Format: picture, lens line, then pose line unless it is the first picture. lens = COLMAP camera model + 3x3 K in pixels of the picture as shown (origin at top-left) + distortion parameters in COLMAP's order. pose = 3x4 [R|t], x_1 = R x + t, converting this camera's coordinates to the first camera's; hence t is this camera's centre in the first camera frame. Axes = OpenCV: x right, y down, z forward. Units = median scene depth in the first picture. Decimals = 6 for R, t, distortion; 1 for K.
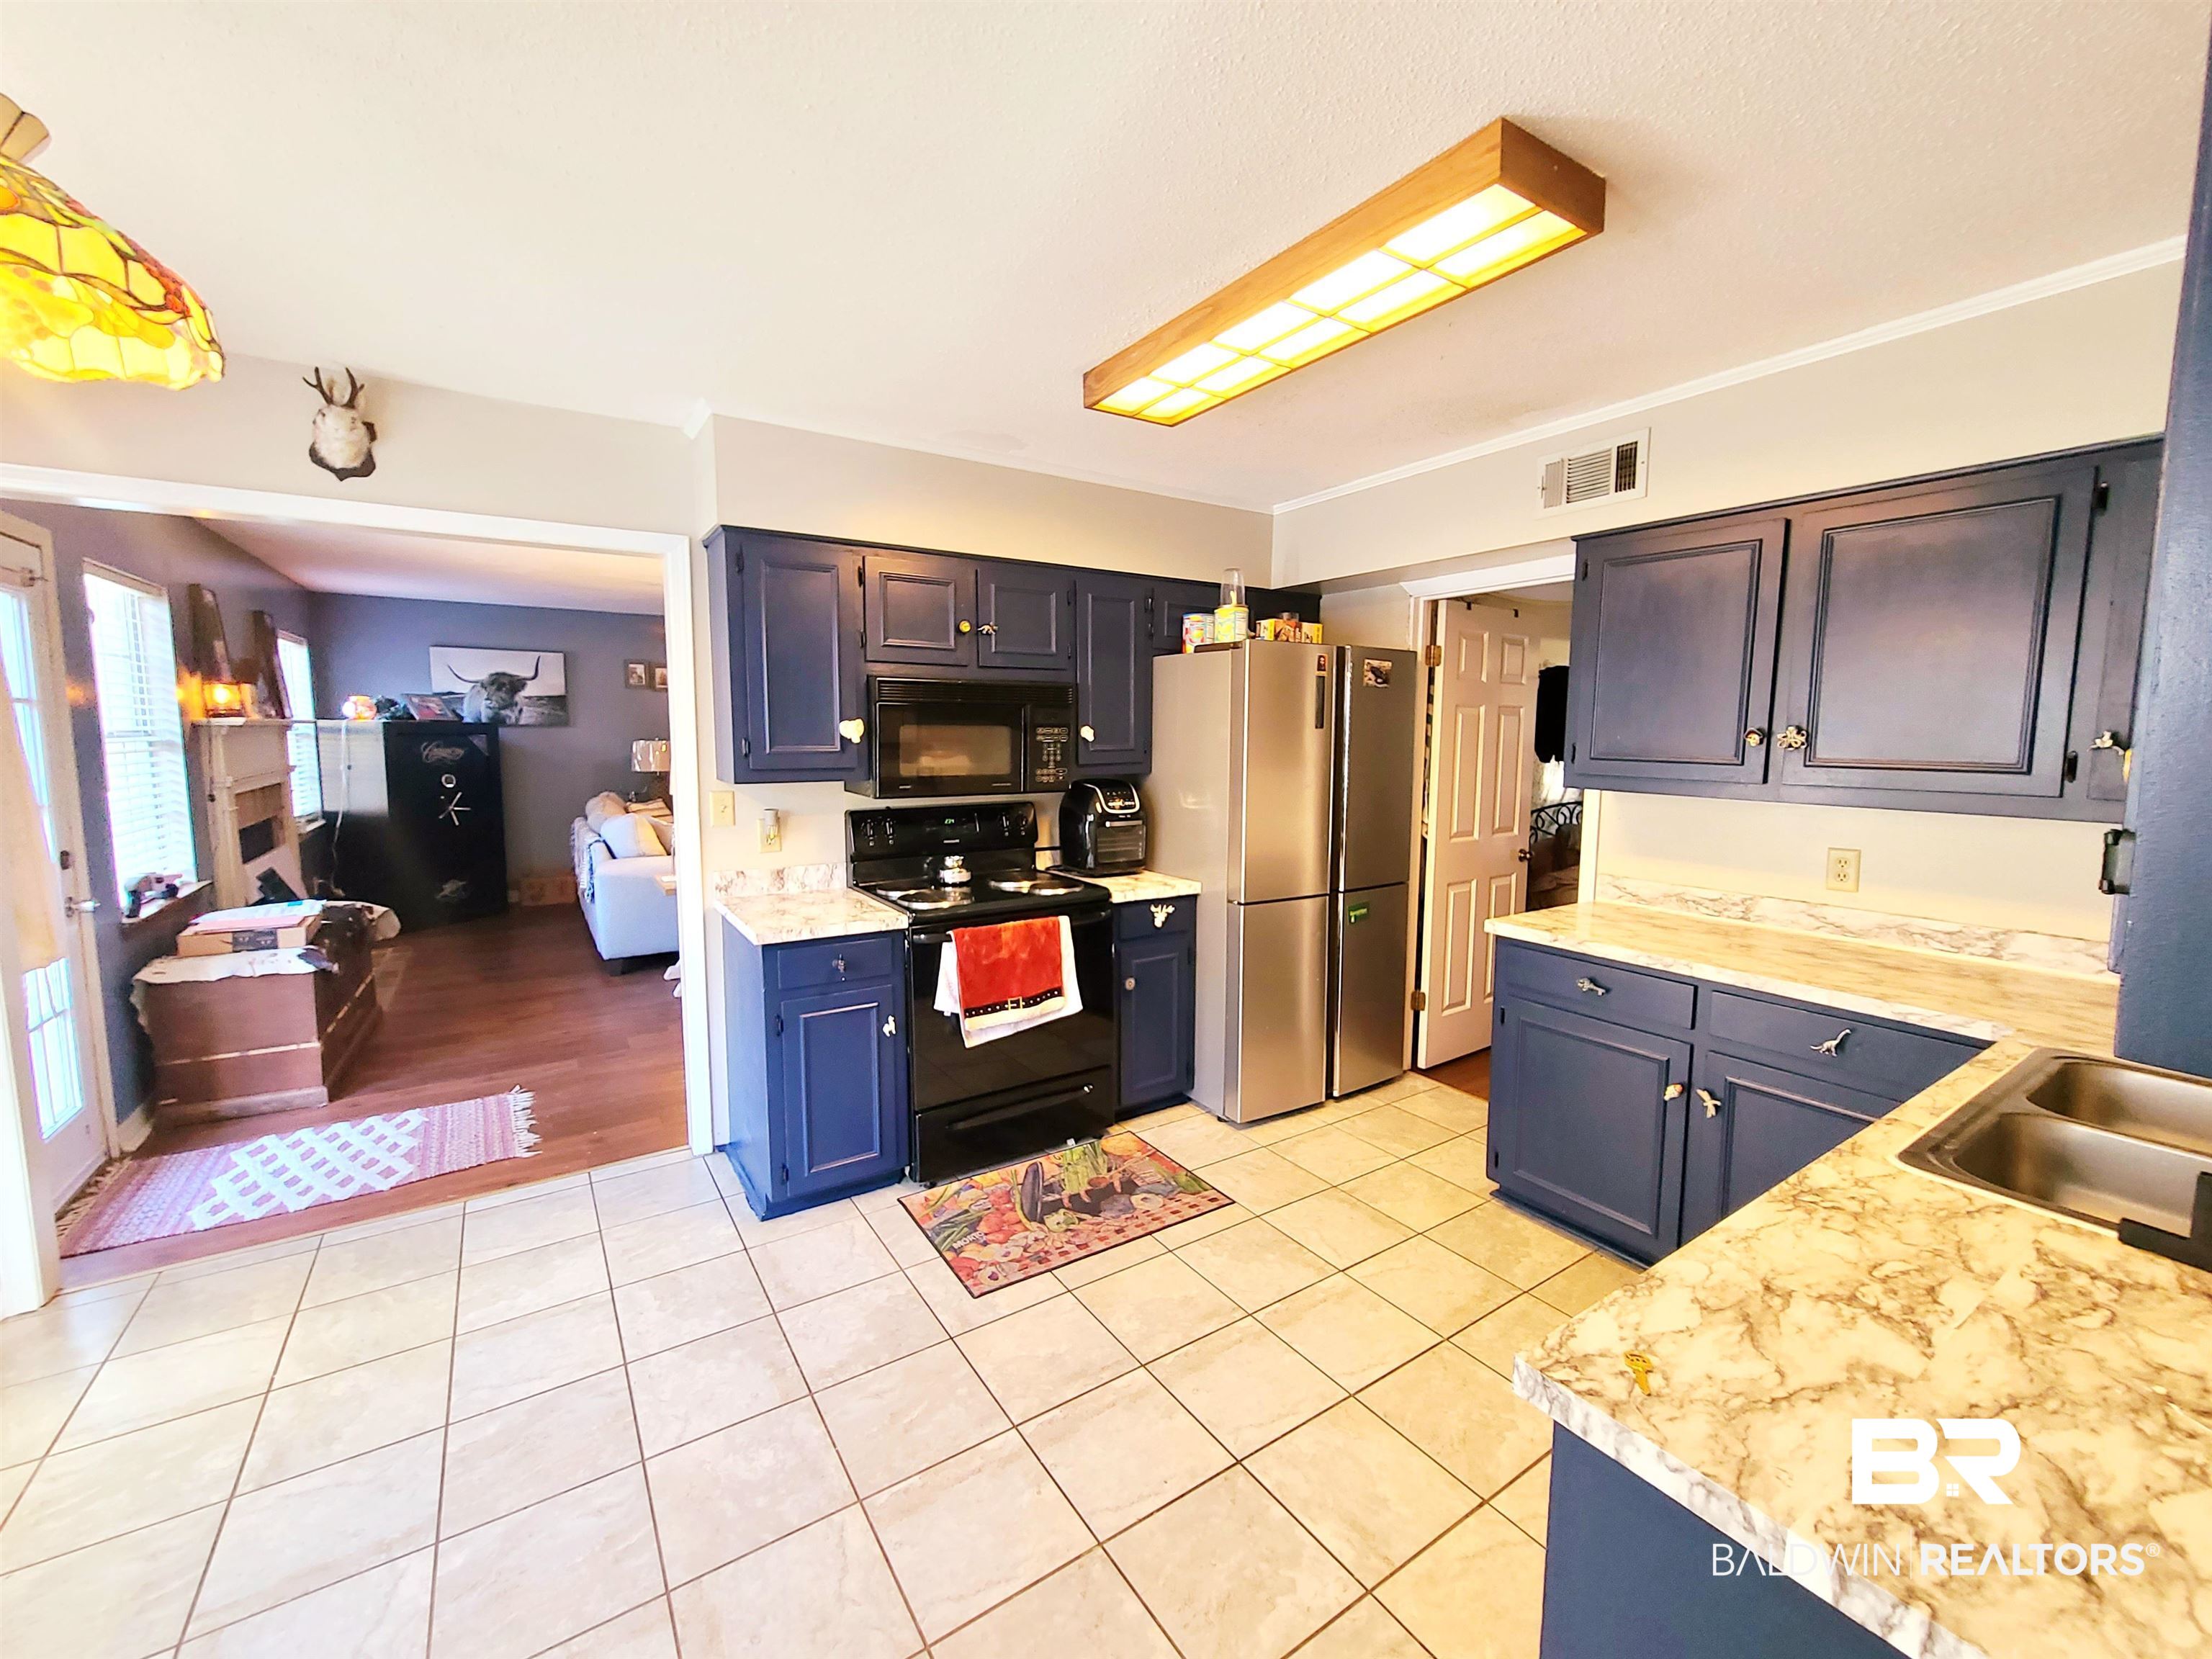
lens RADIAL K [[893.2, 0, 1134.5], [0, 893.2, 818.3], [0, 0, 1]] dist [-0.000775, -0.000198]
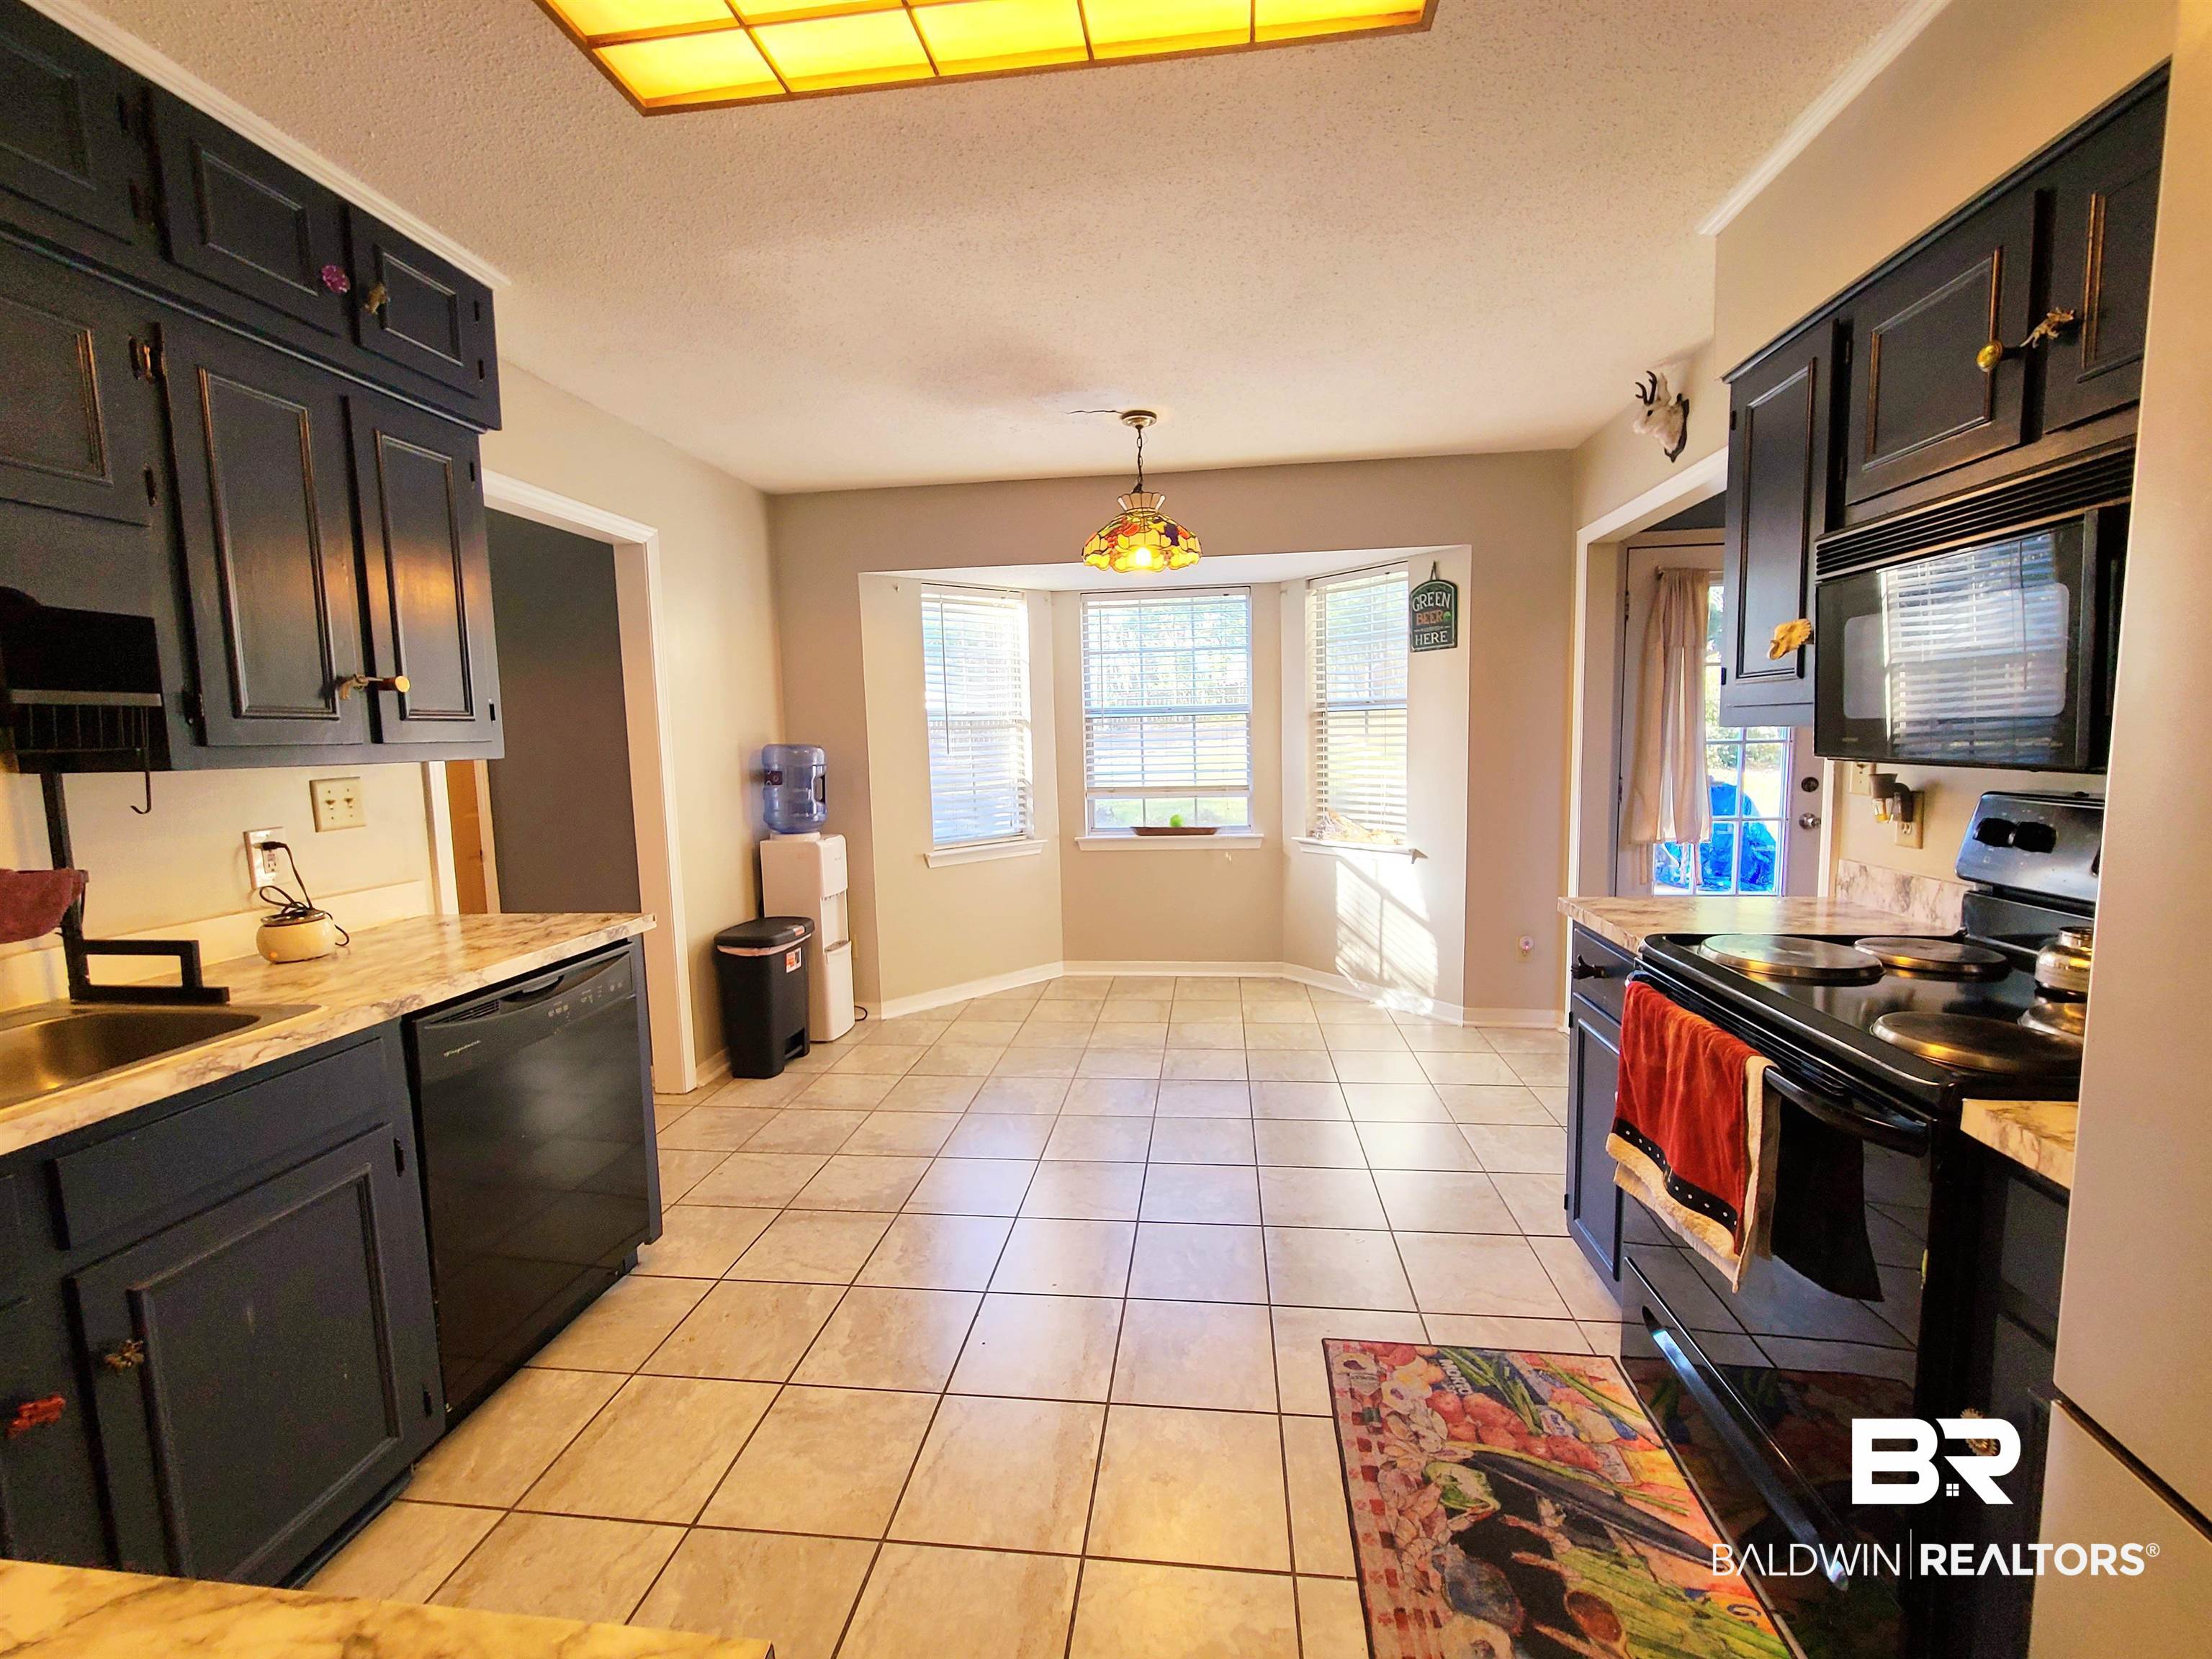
lens RADIAL K [[907.9, 0, 1116.4], [0, 907.9, 822.9], [0, 0, 1]] dist [-0.000174, -0.000094]
pose [[-0.662248, 0.074078, -0.745614, 0.403824], [-0.060406, 0.986583, 0.151672, -0.039462], [0.746846, 0.145484, -0.648888, 0.993025]]
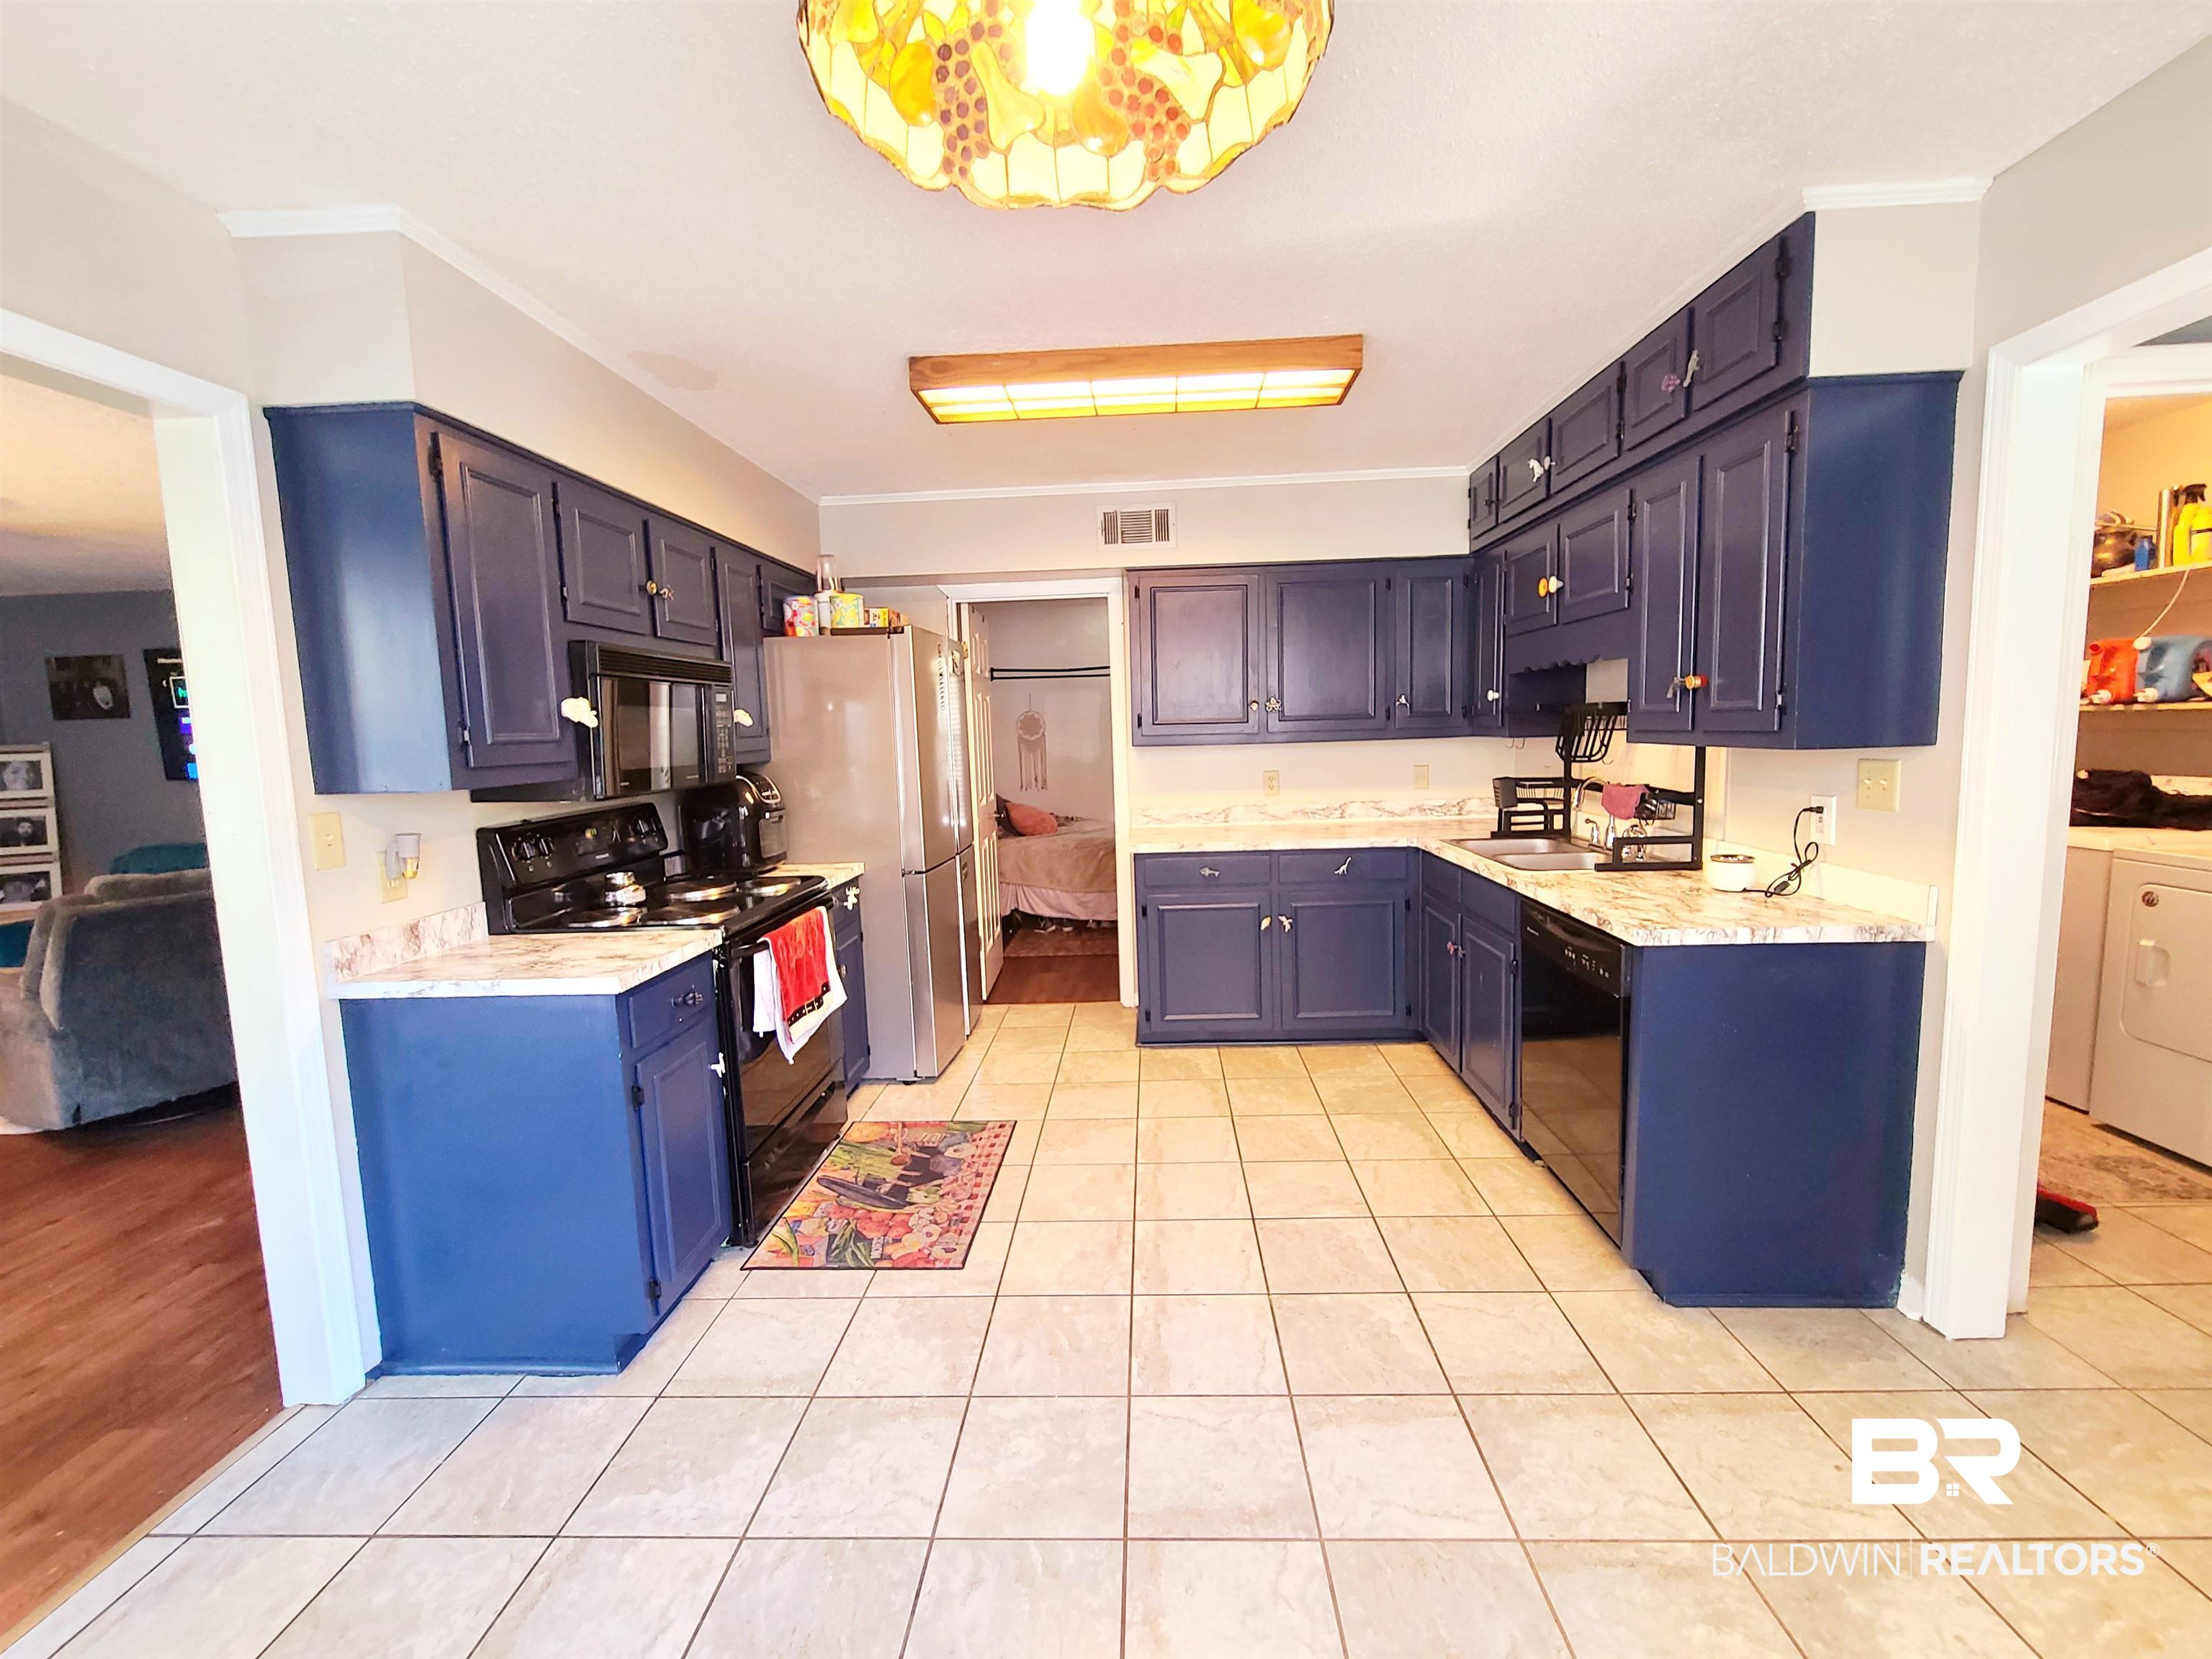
lens RADIAL K [[882.7, 0, 1120.2], [0, 882.7, 815.4], [0, 0, 1]] dist [-0.000395, -0.000200]
pose [[0.595736, -0.105198, 0.796261, -0.599576], [0.115064, 0.992338, 0.045015, 0.007959], [-0.794896, 0.064804, 0.603276, 0.173009]]
